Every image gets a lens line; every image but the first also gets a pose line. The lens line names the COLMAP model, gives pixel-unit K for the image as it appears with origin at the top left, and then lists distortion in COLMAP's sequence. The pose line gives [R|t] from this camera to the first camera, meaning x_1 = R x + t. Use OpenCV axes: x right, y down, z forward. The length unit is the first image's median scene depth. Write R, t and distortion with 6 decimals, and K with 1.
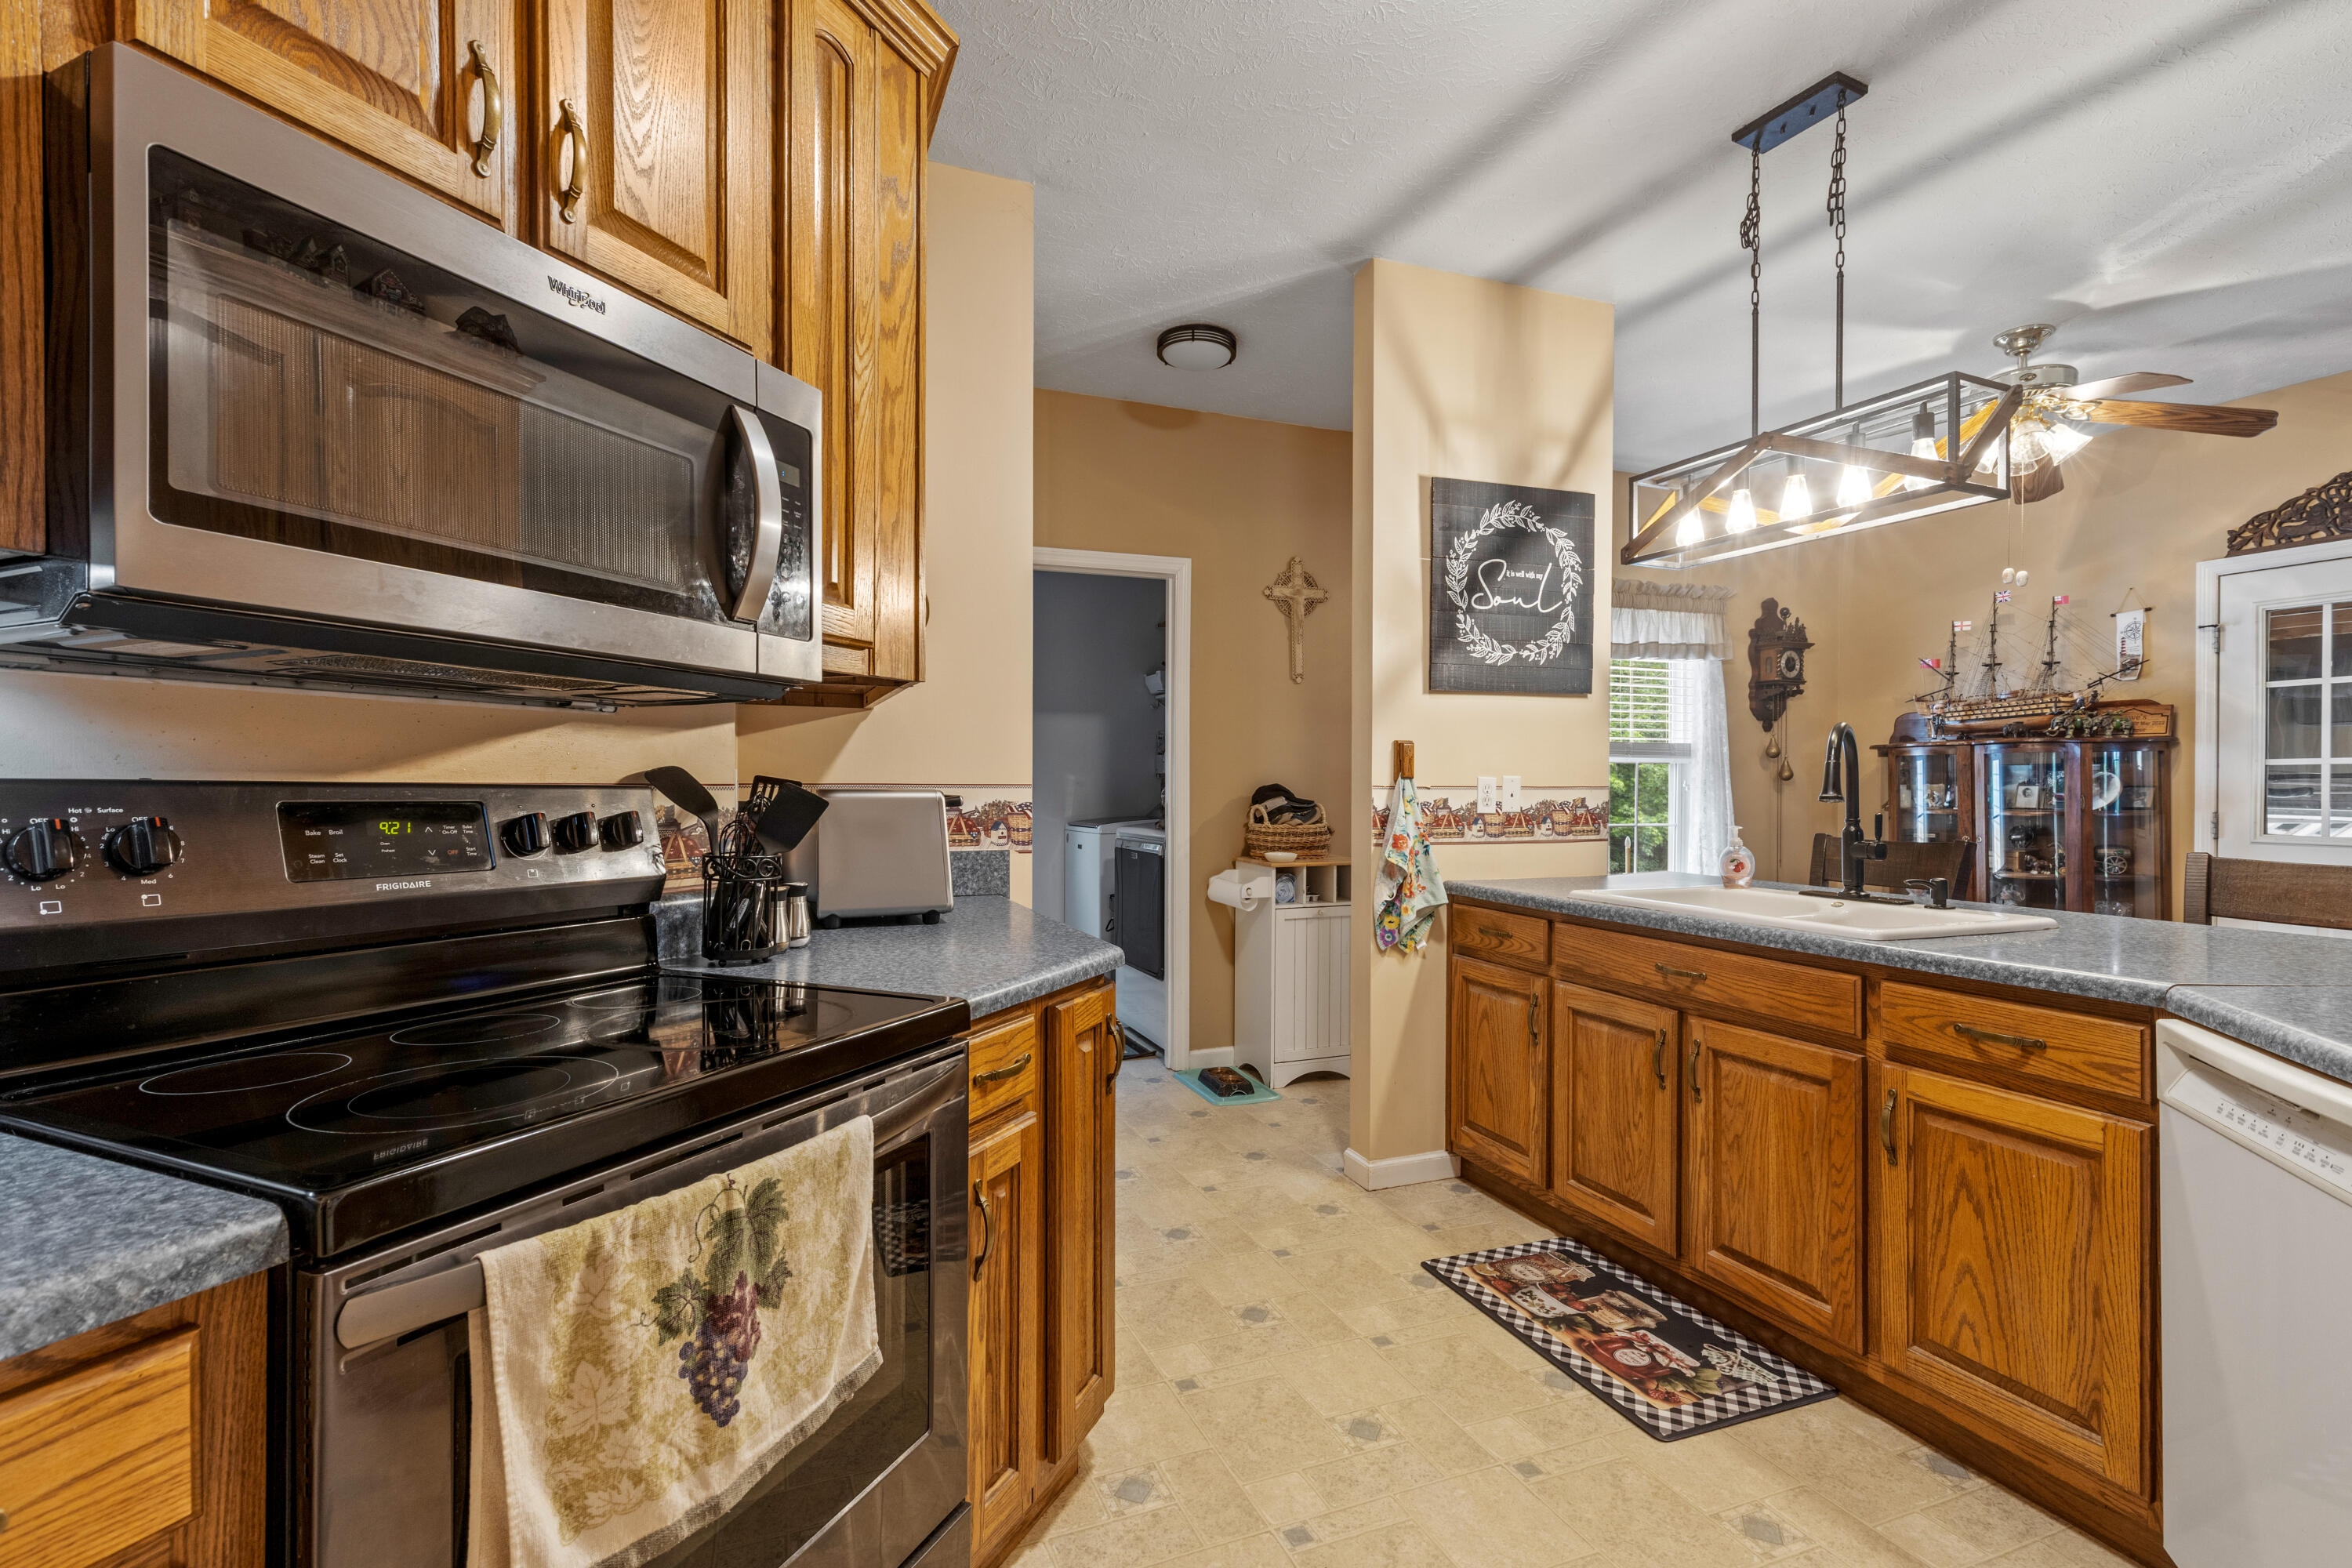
lens RADIAL K [[1065.3, 0, 1161.5], [0, 1065.3, 787.9], [0, 0, 1]] dist [0.006730, -0.000696]
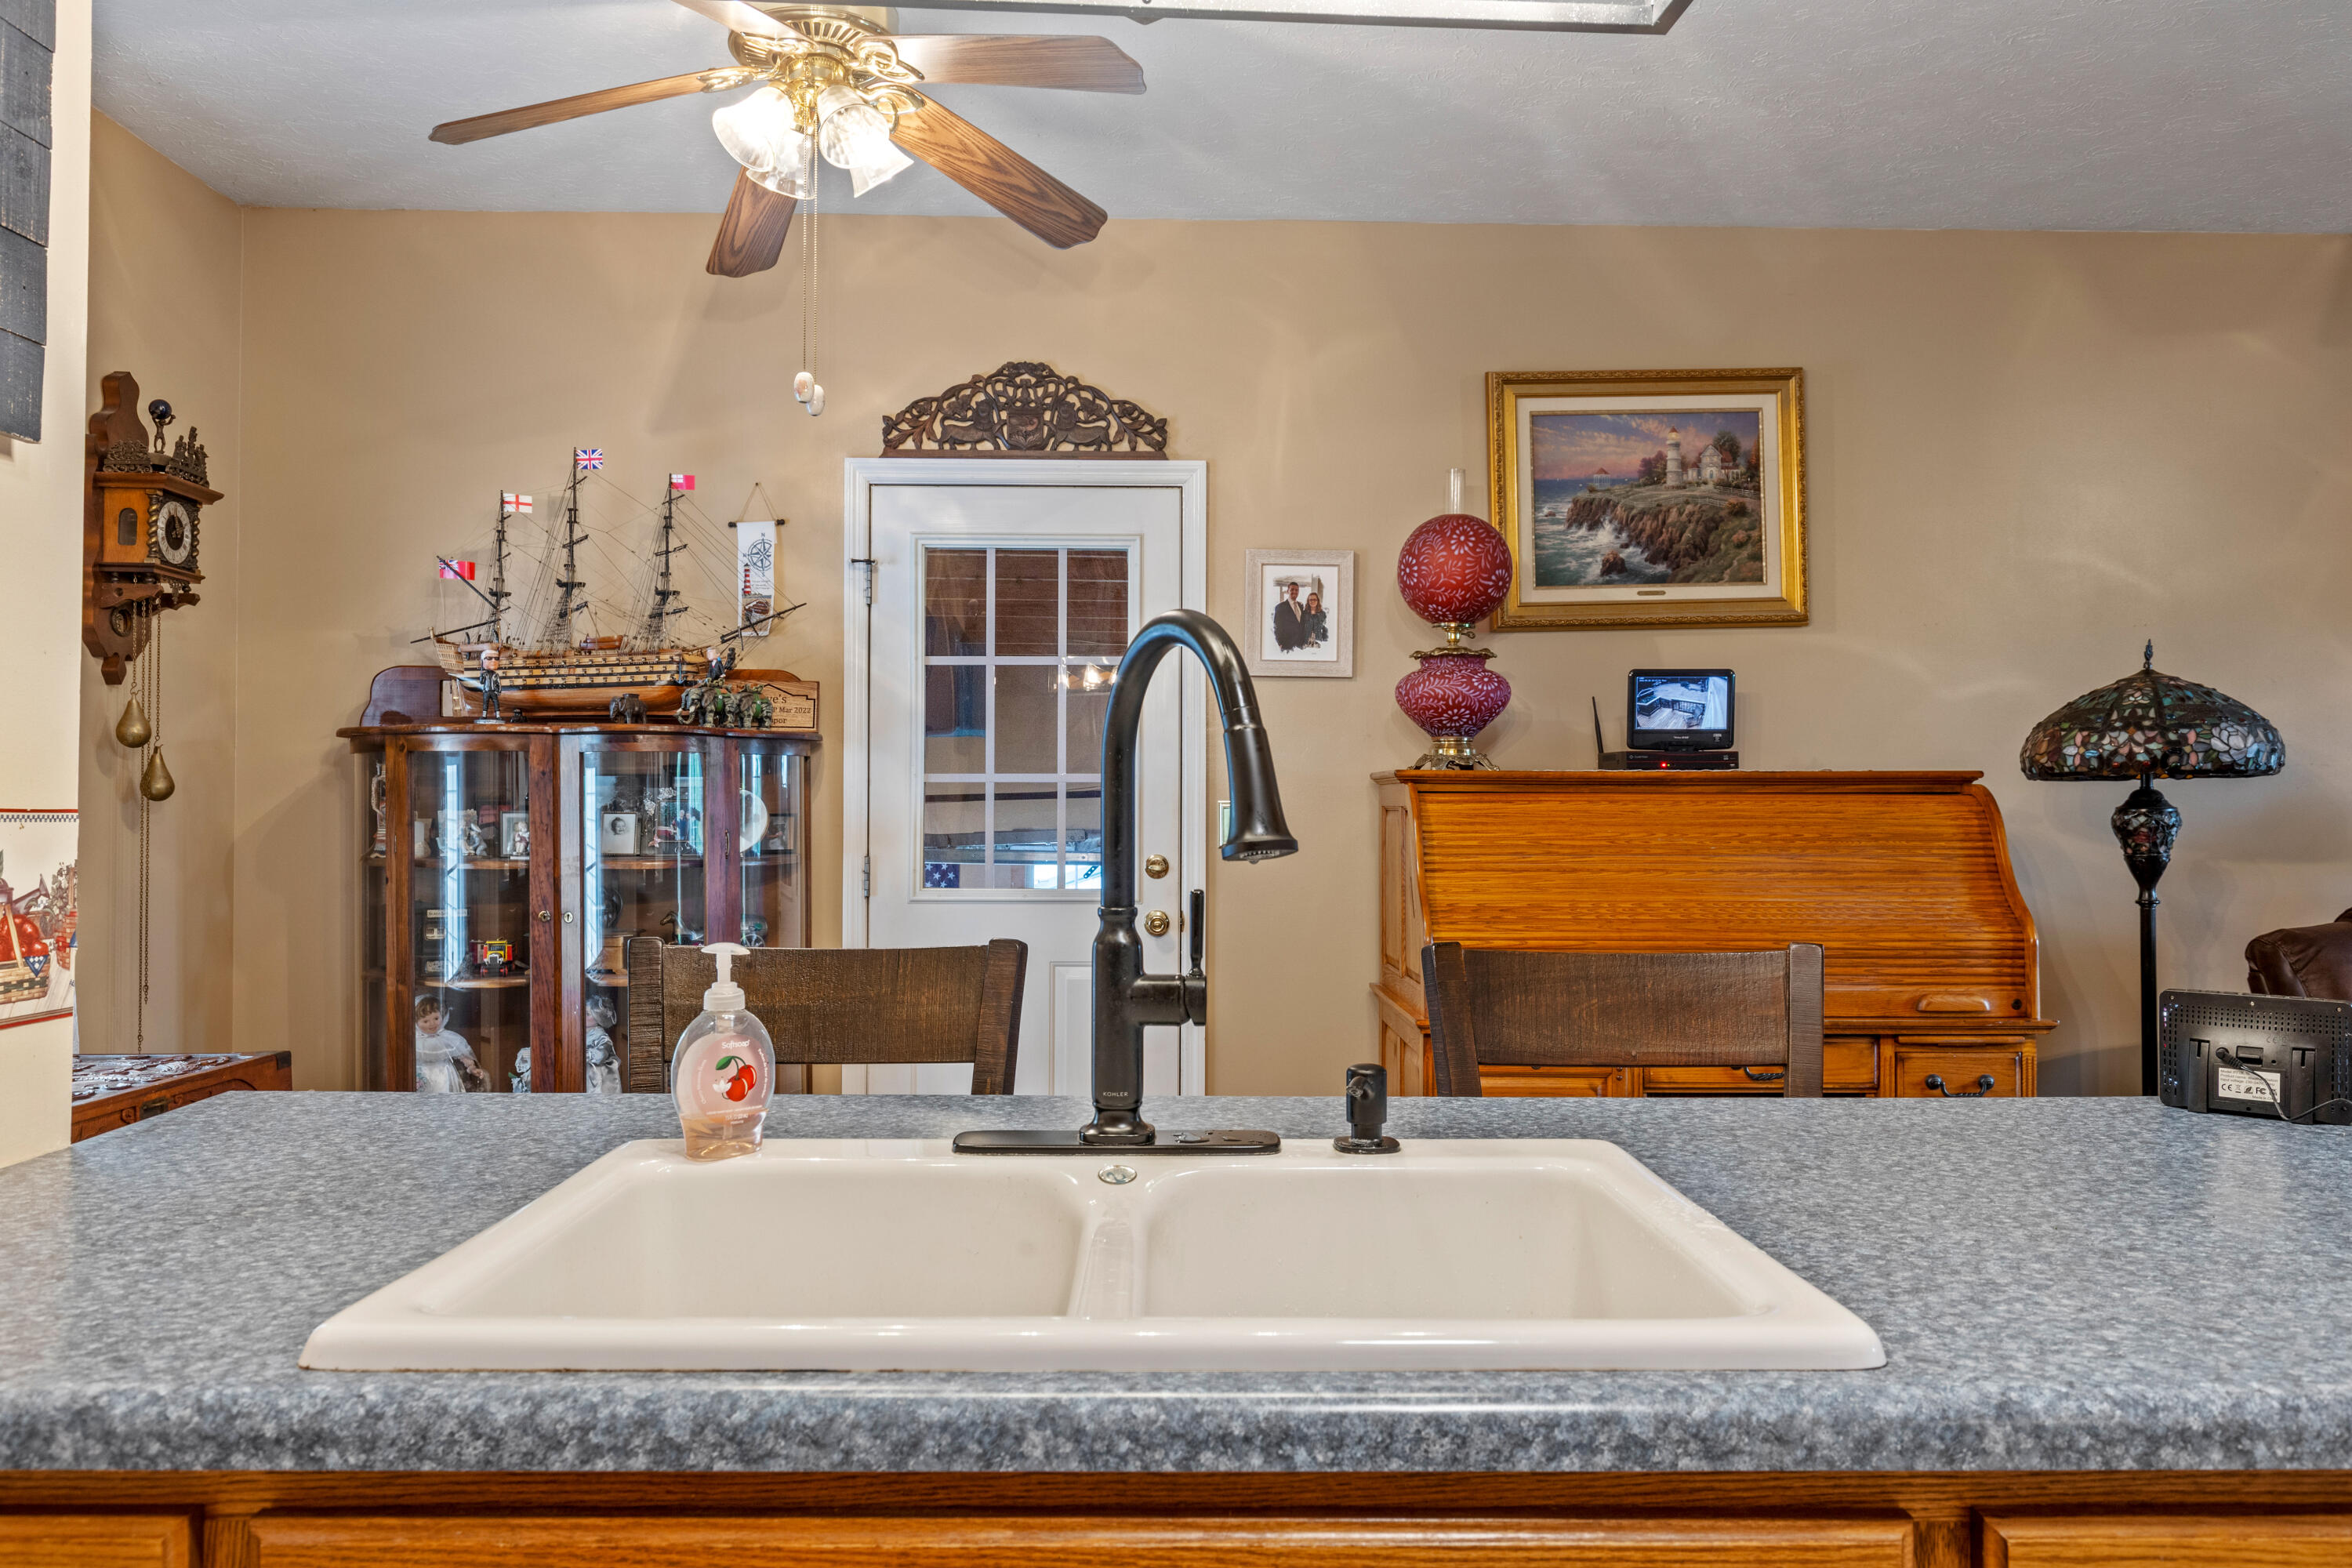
lens RADIAL K [[1724.4, 0, 1190.5], [0, 1724.4, 799.1], [0, 0, 1]] dist [0.005070, 0.000476]
pose [[0.337093, 0.009837, 0.941420, 0.094020], [0.000854, 0.999942, -0.010755, 0.000549], [-0.941471, 0.004430, 0.337065, 0.510942]]
